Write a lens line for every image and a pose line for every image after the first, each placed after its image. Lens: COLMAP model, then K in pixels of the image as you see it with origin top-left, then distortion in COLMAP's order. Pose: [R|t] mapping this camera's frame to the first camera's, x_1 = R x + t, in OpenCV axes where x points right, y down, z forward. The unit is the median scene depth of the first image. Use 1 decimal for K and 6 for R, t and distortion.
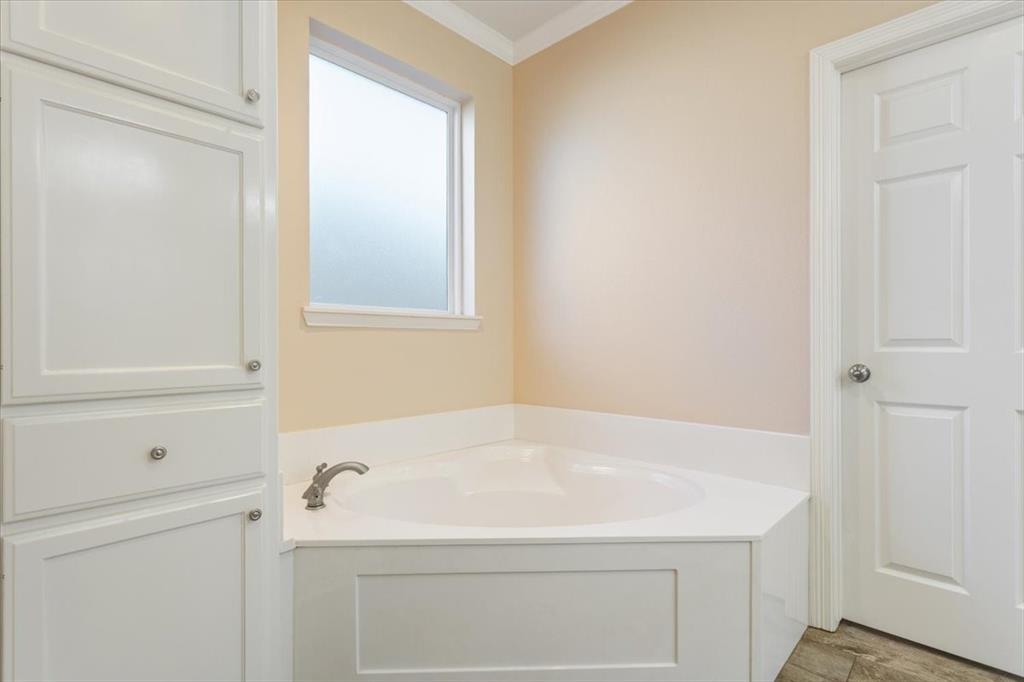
lens RADIAL K [[494.4, 0, 504.1], [0, 494.4, 345.4], [0, 0, 1]] dist [0.031878, 0.000021]
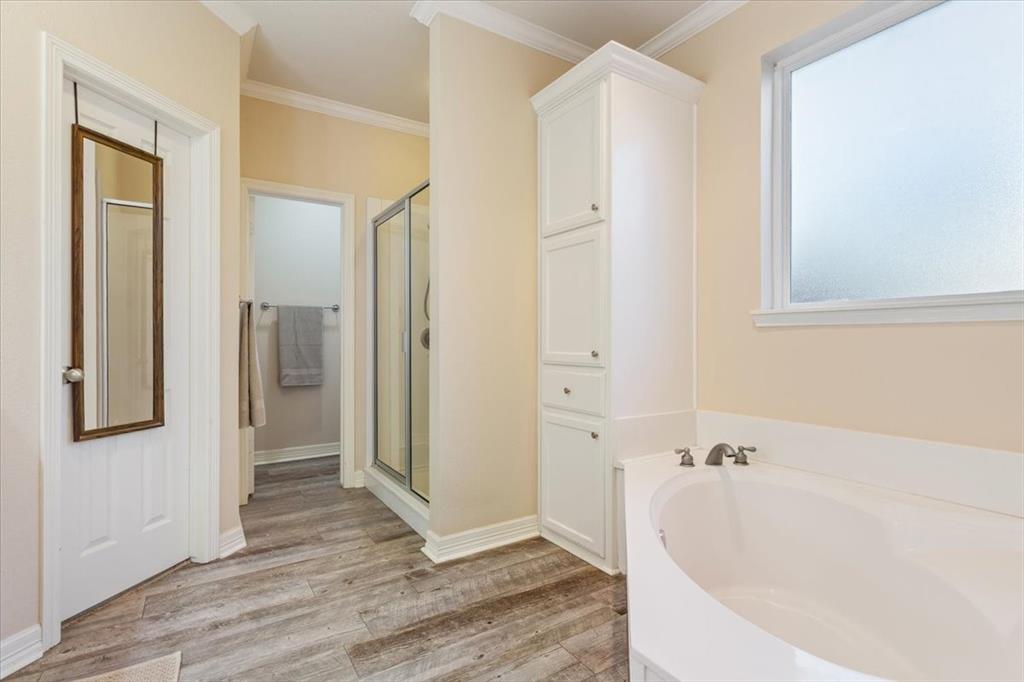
lens RADIAL K [[494.4, 0, 504.1], [0, 494.4, 345.4], [0, 0, 1]] dist [0.031878, 0.000021]
pose [[-0.278374, 0.006797, -0.960449, 1.342715], [-0.006896, 0.999935, 0.009075, -0.004899], [0.960448, 0.009150, -0.278309, 1.195089]]
